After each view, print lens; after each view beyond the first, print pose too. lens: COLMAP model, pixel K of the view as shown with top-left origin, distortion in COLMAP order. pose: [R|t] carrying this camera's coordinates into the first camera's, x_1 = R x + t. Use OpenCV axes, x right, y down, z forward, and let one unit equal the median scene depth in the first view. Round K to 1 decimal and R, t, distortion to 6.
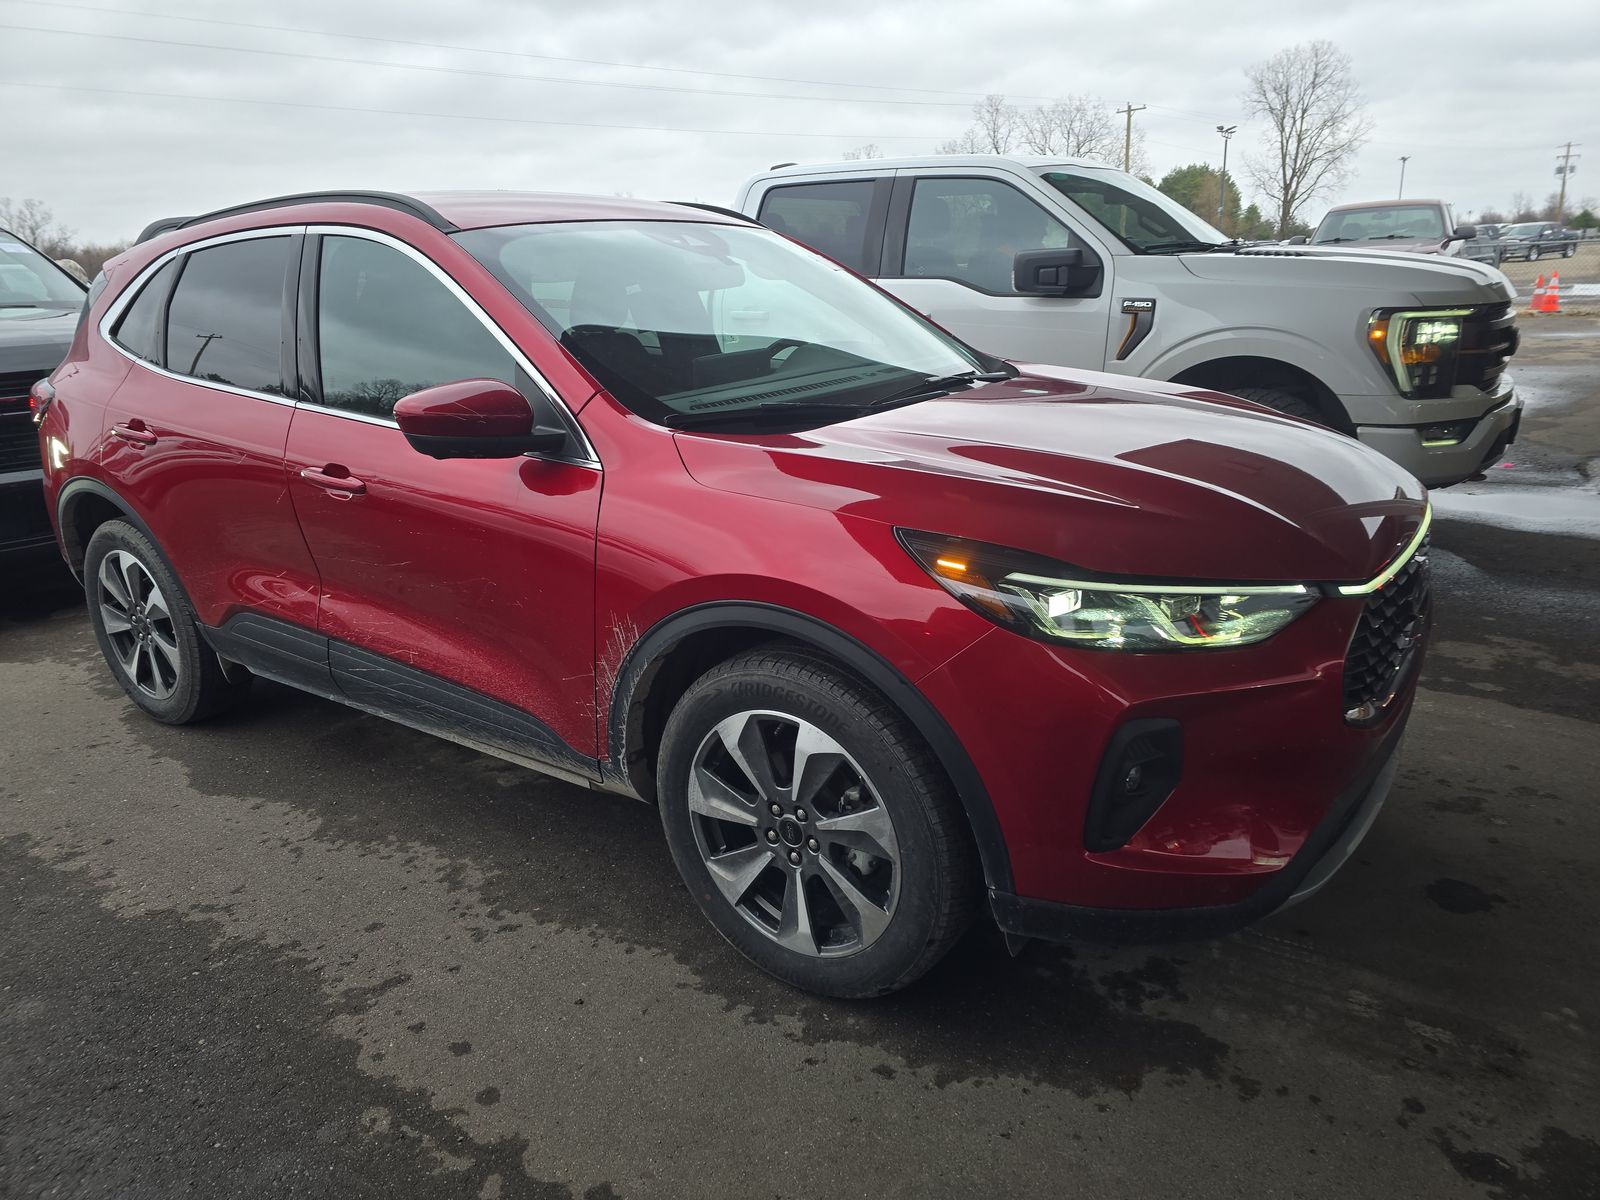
lens RADIAL K [[1071.3, 0, 803.9], [0, 1071.3, 608.8], [0, 0, 1]] dist [0.081506, -0.074608]
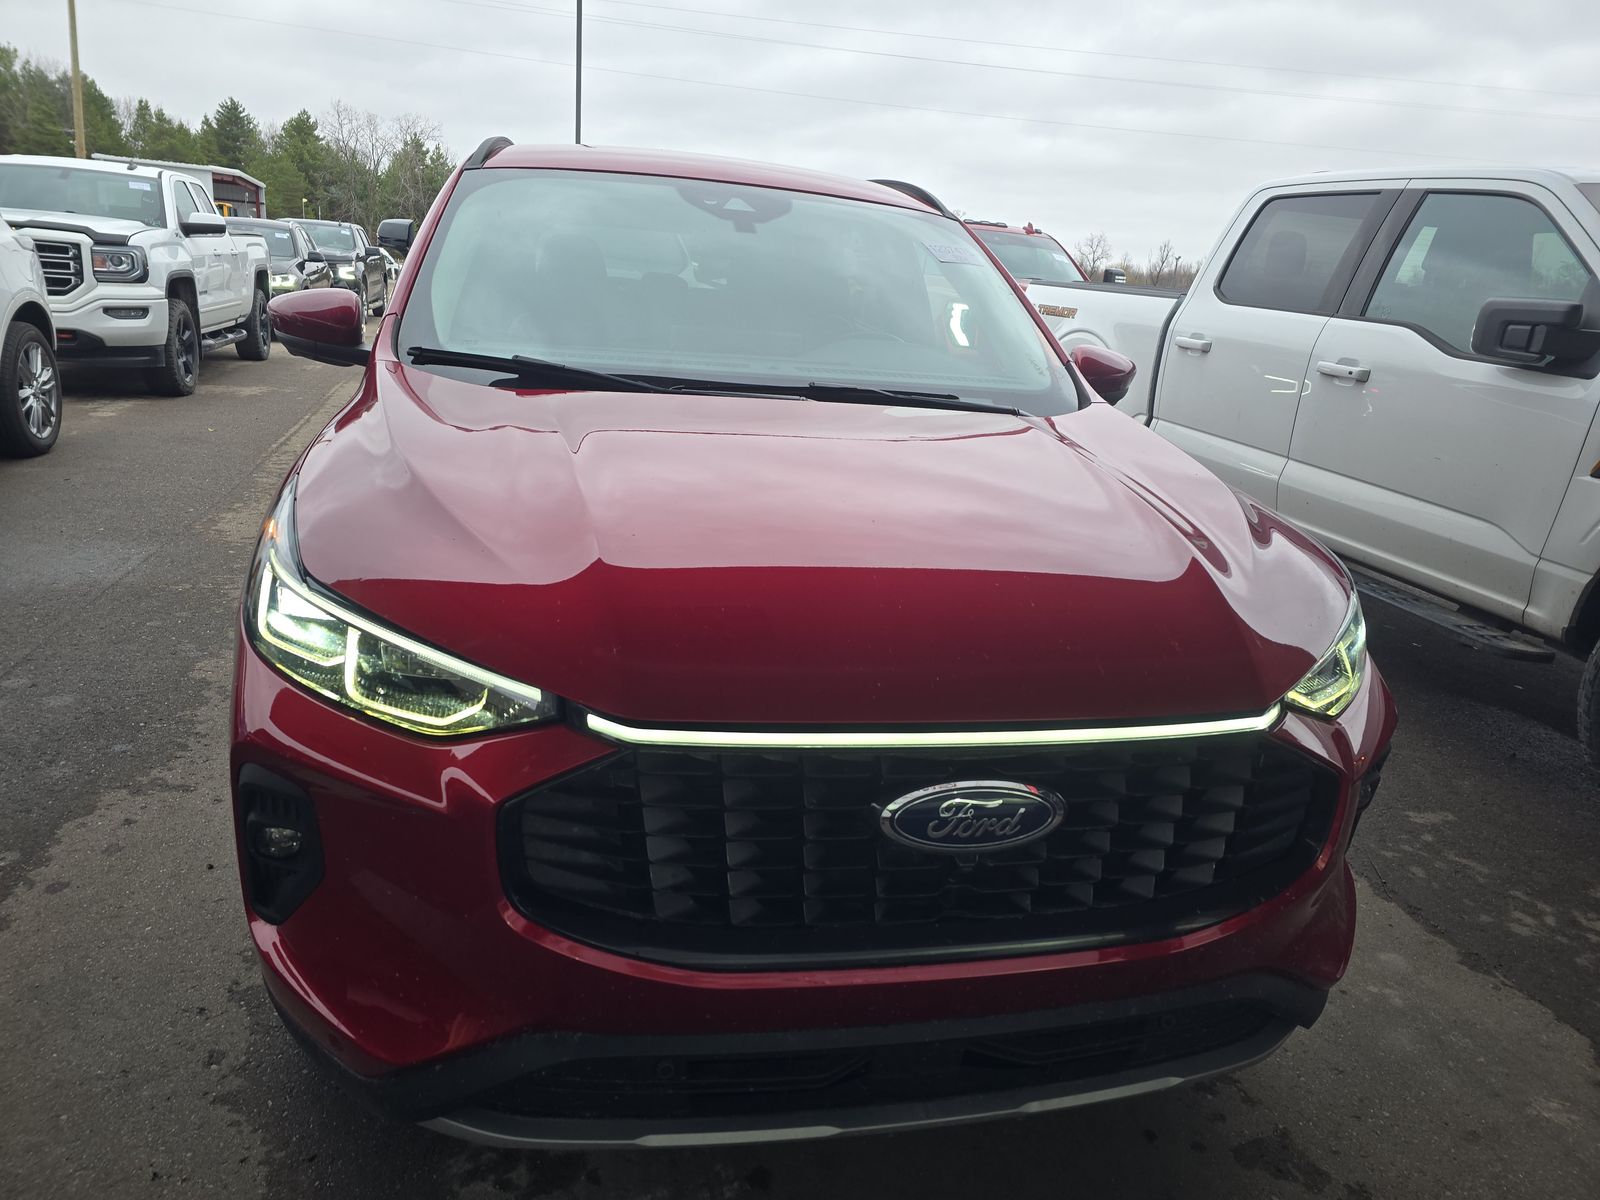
lens RADIAL K [[1071.3, 0, 803.9], [0, 1071.3, 608.8], [0, 0, 1]] dist [0.081506, -0.074608]
pose [[0.737824, 0.287923, -0.610504, 0.366372], [-0.304209, 0.949238, 0.080024, -0.064905], [0.602555, 0.126677, 0.787960, 0.214310]]
